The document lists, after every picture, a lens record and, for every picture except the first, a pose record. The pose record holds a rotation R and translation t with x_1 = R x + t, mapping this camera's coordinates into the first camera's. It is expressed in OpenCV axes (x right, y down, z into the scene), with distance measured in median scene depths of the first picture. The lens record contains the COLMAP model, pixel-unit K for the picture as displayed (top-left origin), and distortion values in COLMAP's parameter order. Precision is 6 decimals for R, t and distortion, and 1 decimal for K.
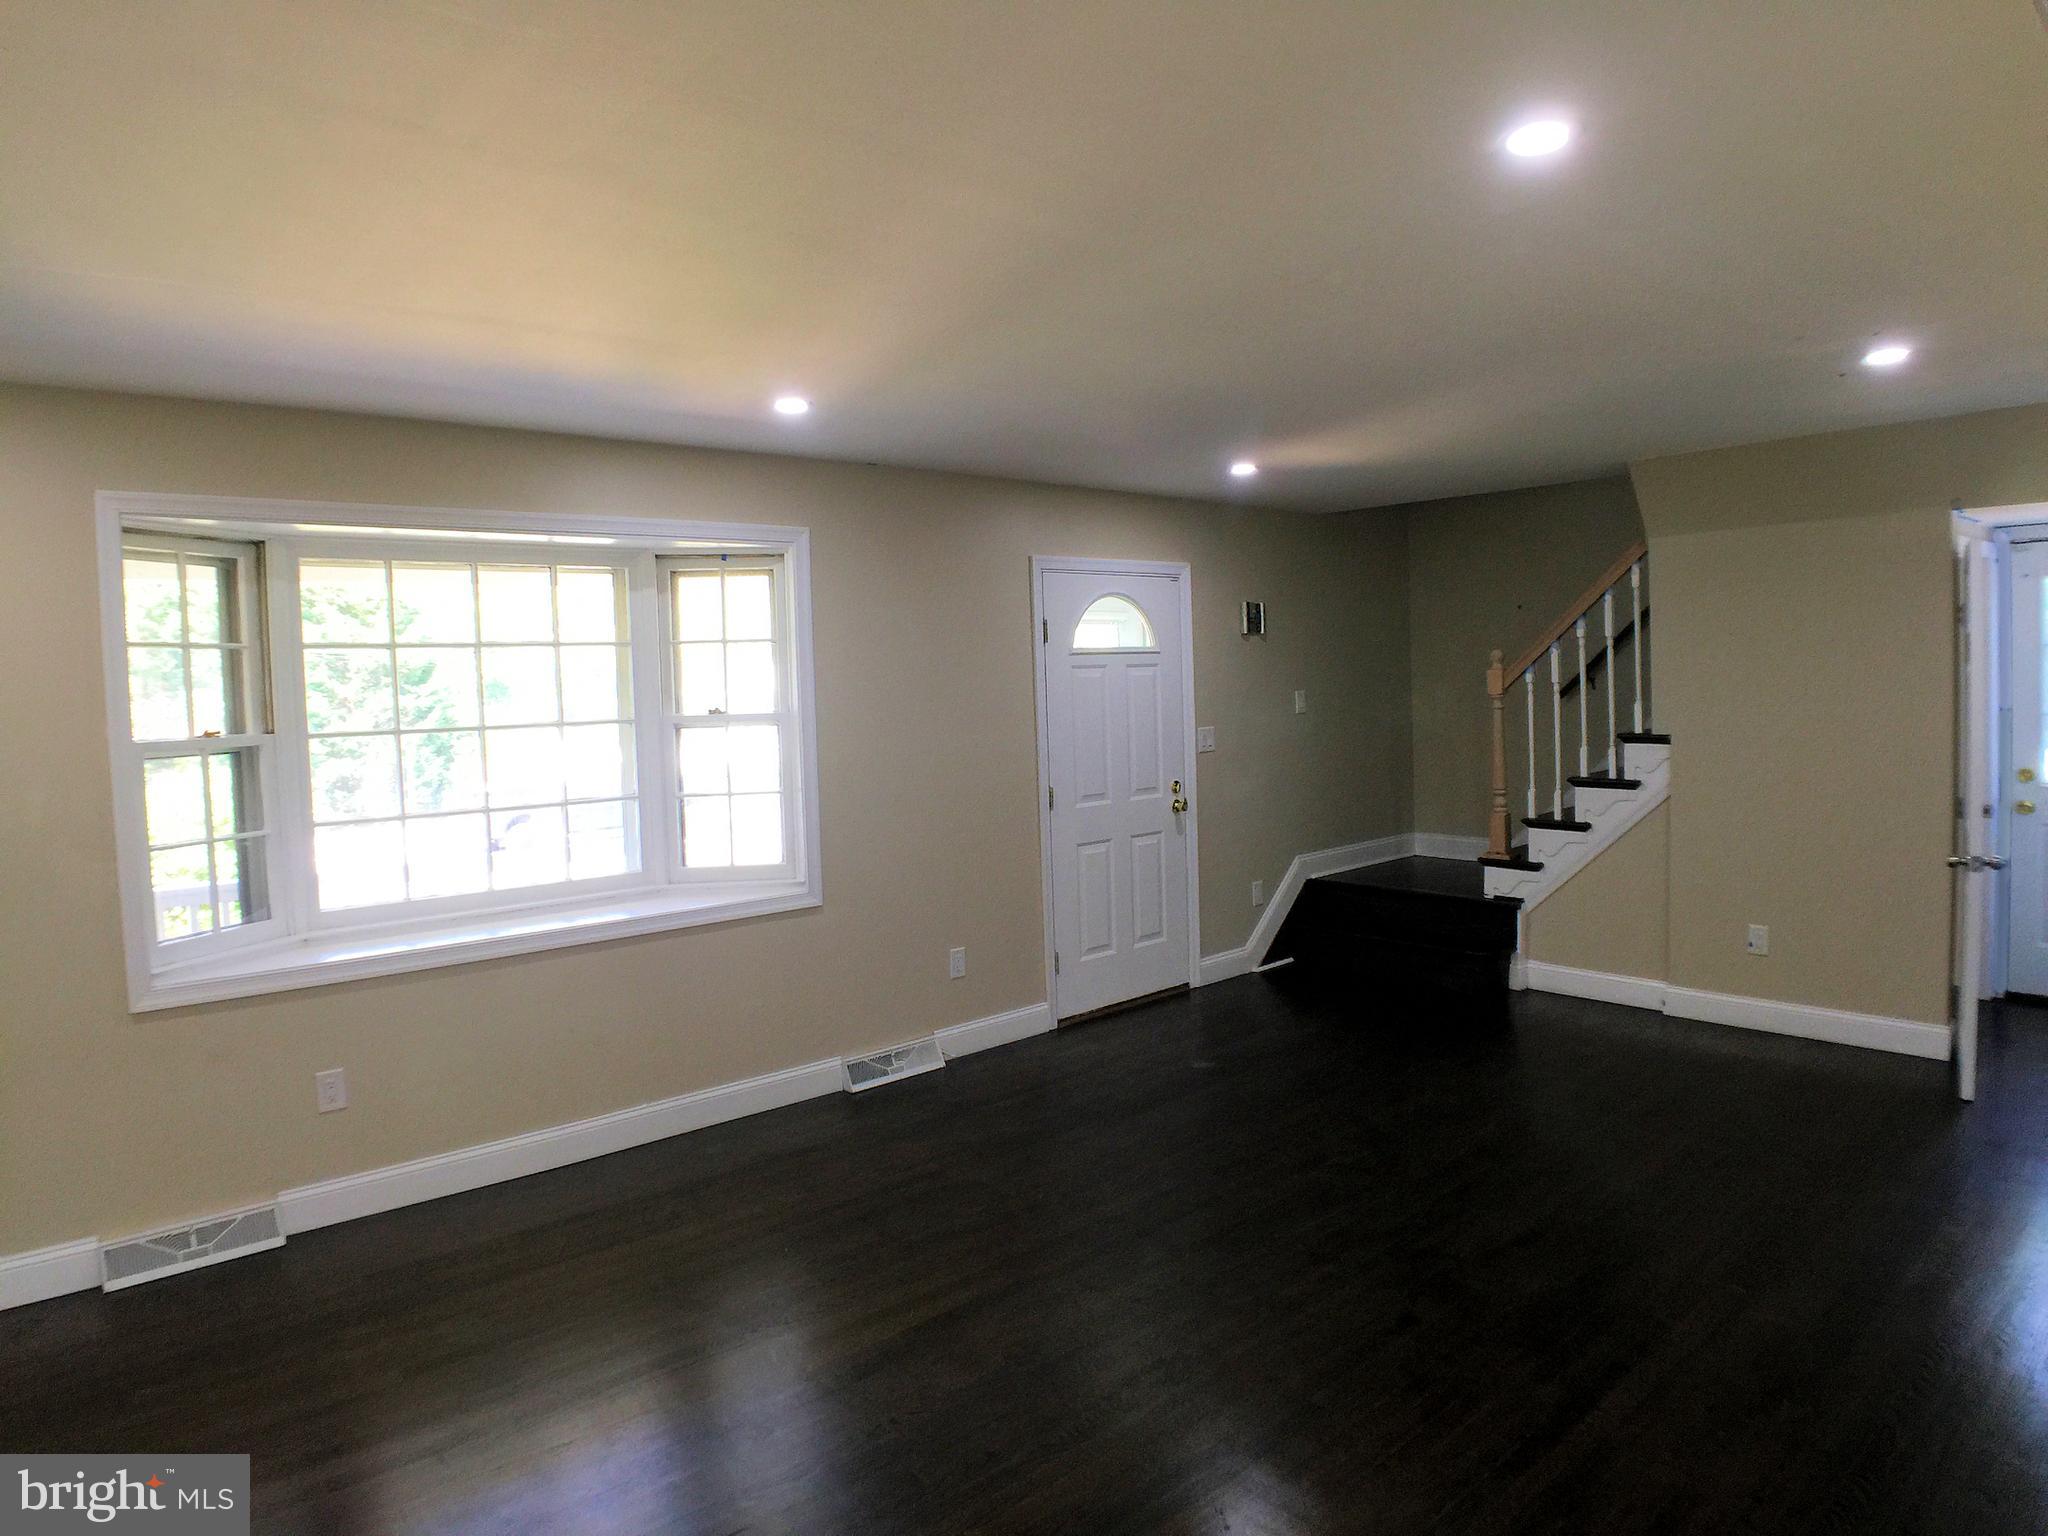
lens RADIAL K [[1211.9, 0, 1004.2], [0, 1211.9, 749.7], [0, 0, 1]] dist [-0.089017, 0.017862]
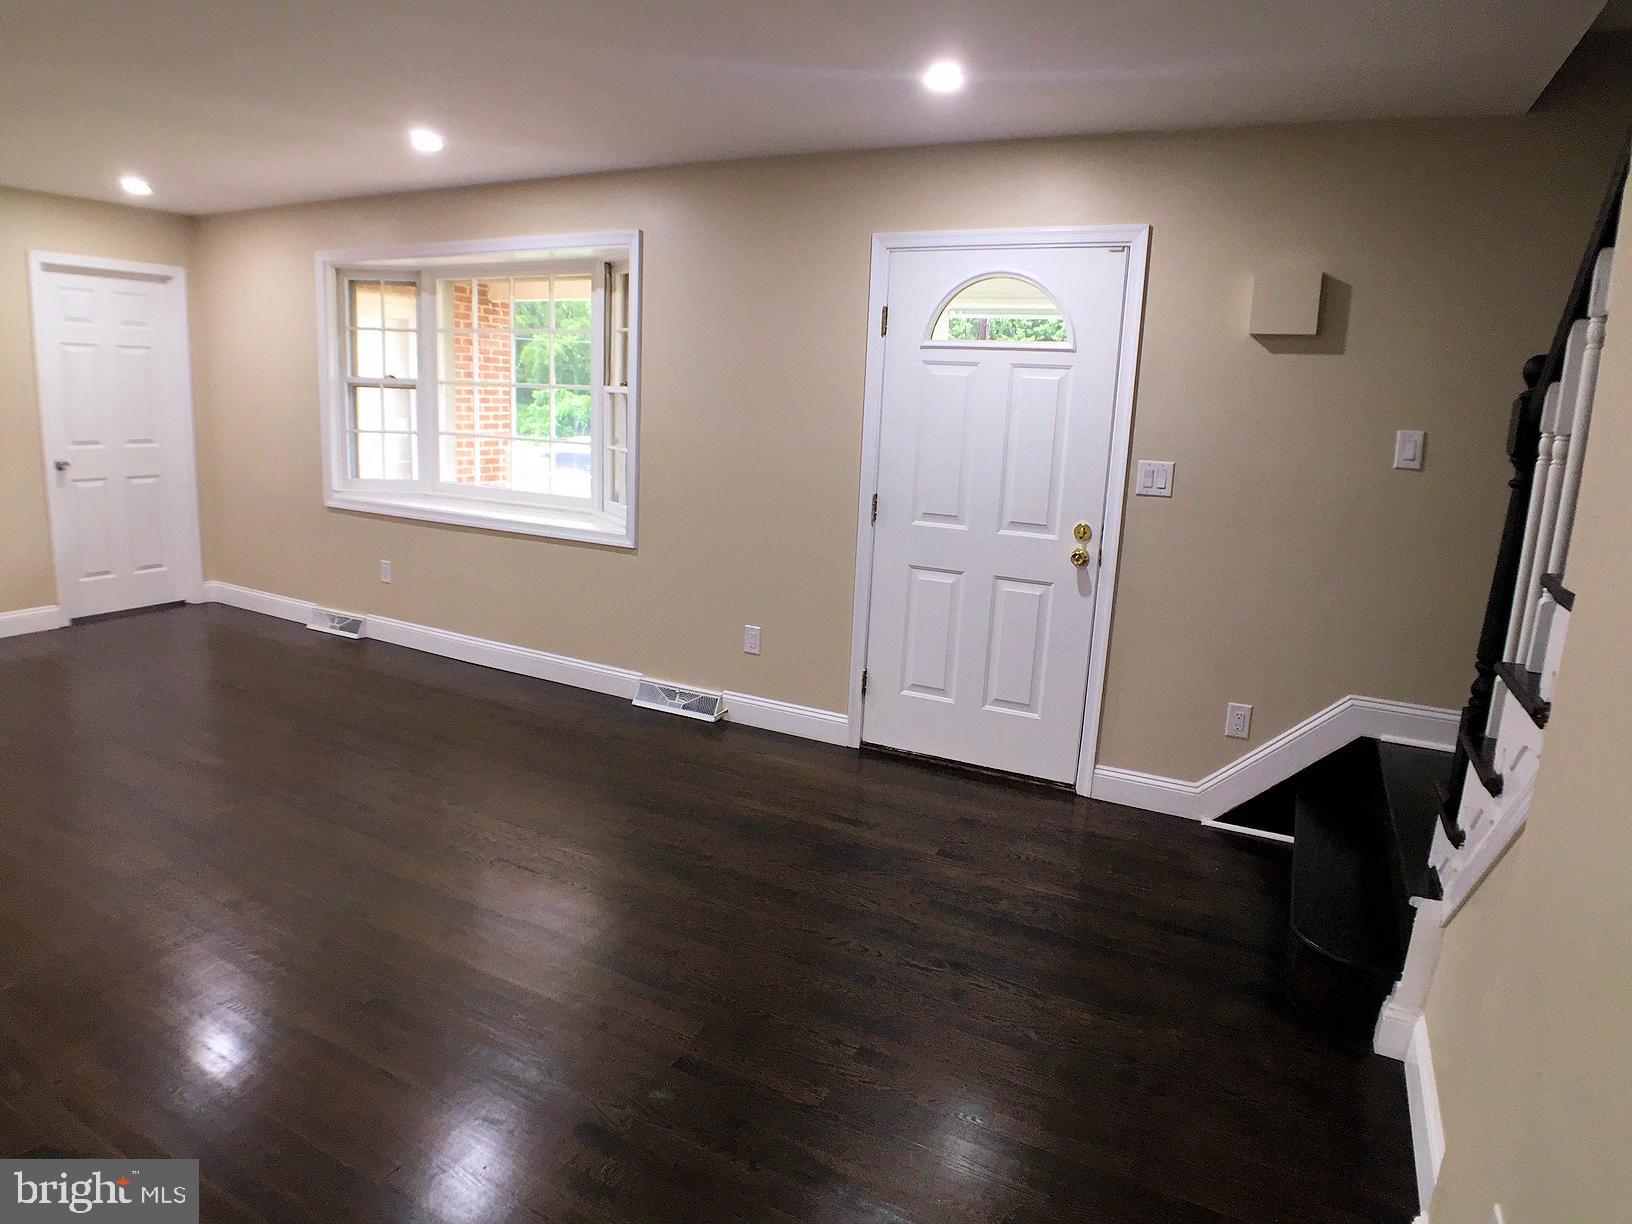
lens RADIAL K [[965.7, 0, 800.2], [0, 965.7, 597.5], [0, 0, 1]] dist [-0.089017, 0.017862]
pose [[0.377785, 0.236566, -0.895162, 0.731323], [-0.109349, 0.971443, 0.210576, -0.043175], [0.919413, 0.018333, 0.392865, 0.707523]]
